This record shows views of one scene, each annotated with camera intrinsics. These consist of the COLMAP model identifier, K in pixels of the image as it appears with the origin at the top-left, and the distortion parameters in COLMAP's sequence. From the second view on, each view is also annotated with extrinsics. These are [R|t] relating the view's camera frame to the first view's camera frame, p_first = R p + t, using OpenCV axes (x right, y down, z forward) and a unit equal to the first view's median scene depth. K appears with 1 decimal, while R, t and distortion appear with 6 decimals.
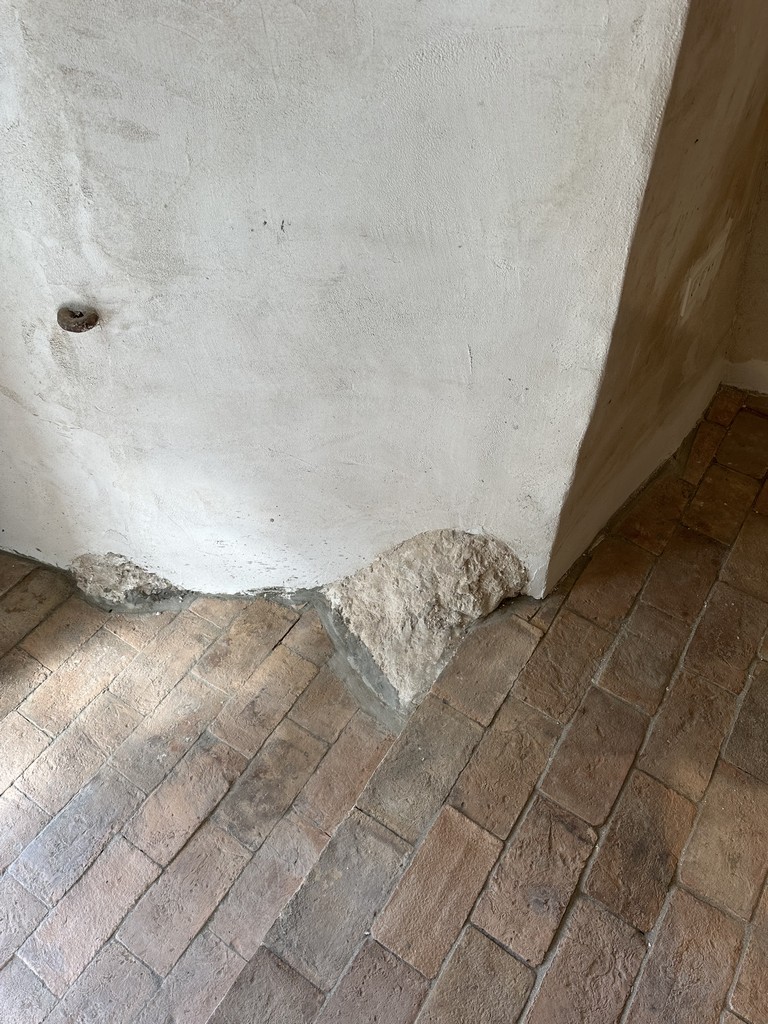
lens RADIAL K [[727.1, 0, 383.9], [0, 727.1, 515.3], [0, 0, 1]] dist [0.075908, -0.093116]
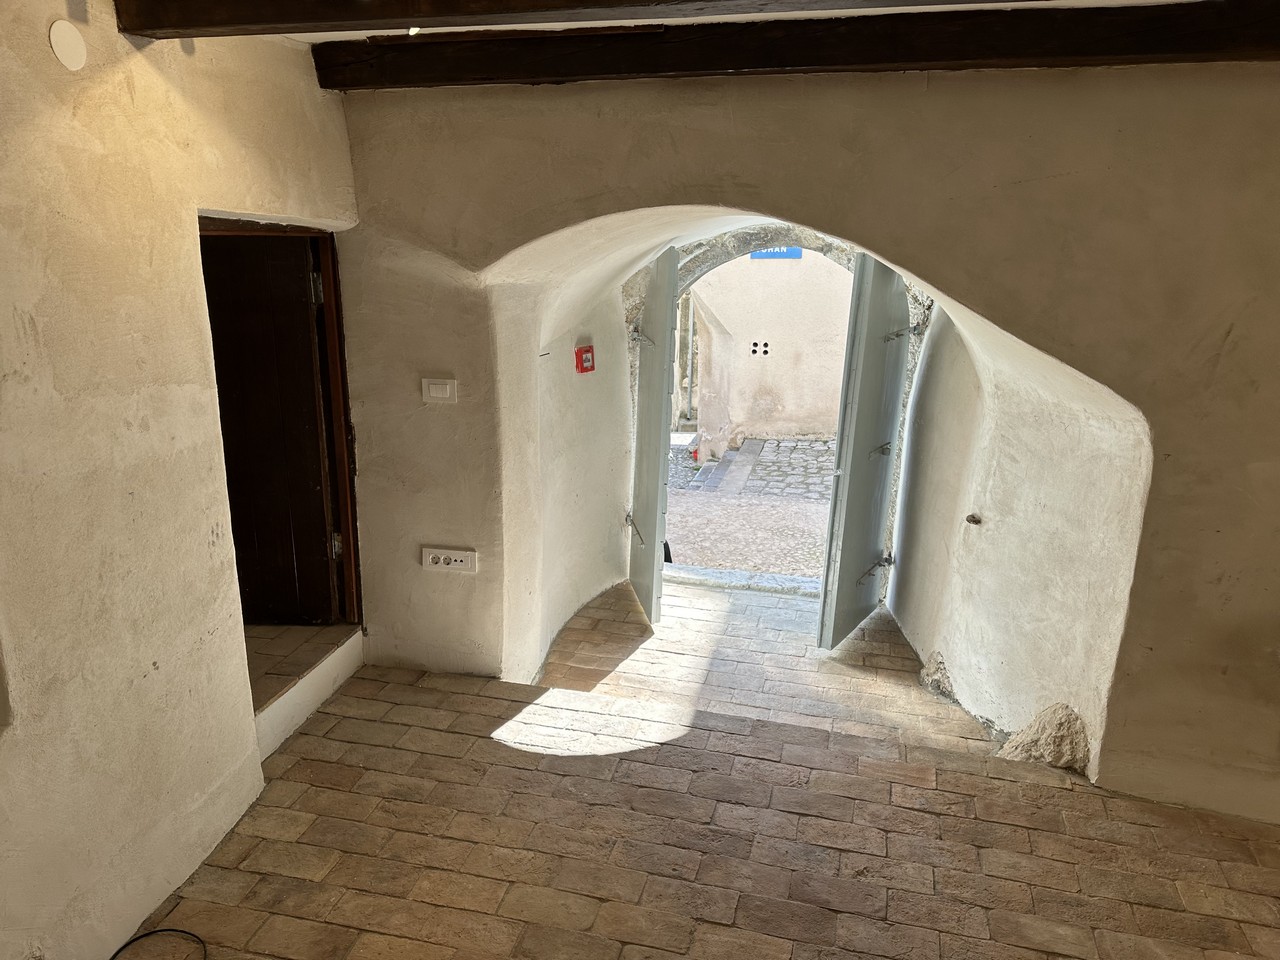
lens RADIAL K [[908.9, 0, 661.4], [0, 908.9, 483.1], [0, 0, 1]] dist [0.075908, -0.093116]
pose [[0.334945, 0.238284, -0.911610, 1.574007], [-0.734821, 0.671656, -0.094426, 0.557744], [0.589788, 0.701498, 0.400064, -0.733174]]
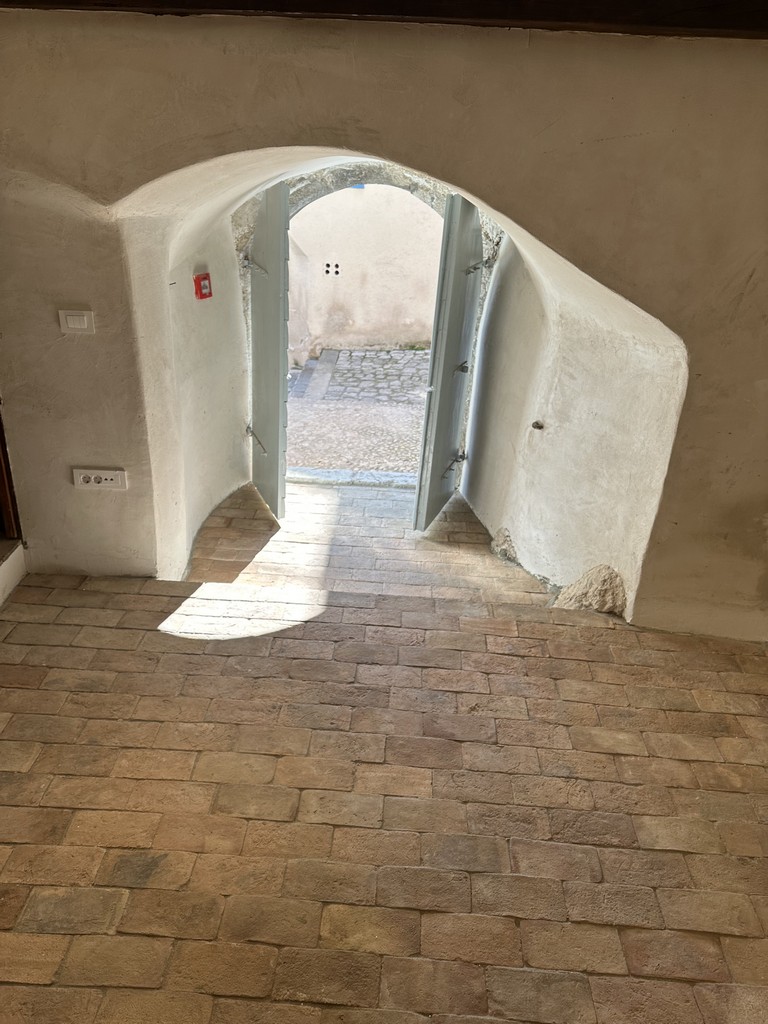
lens RADIAL K [[727.1, 0, 390.8], [0, 727.1, 514.4], [0, 0, 1]] dist [0.075908, -0.093116]
pose [[0.520022, 0.375725, -0.767077, 1.386973], [-0.685752, 0.719060, -0.112684, 0.609034], [0.509236, 0.584623, 0.631581, -0.817874]]
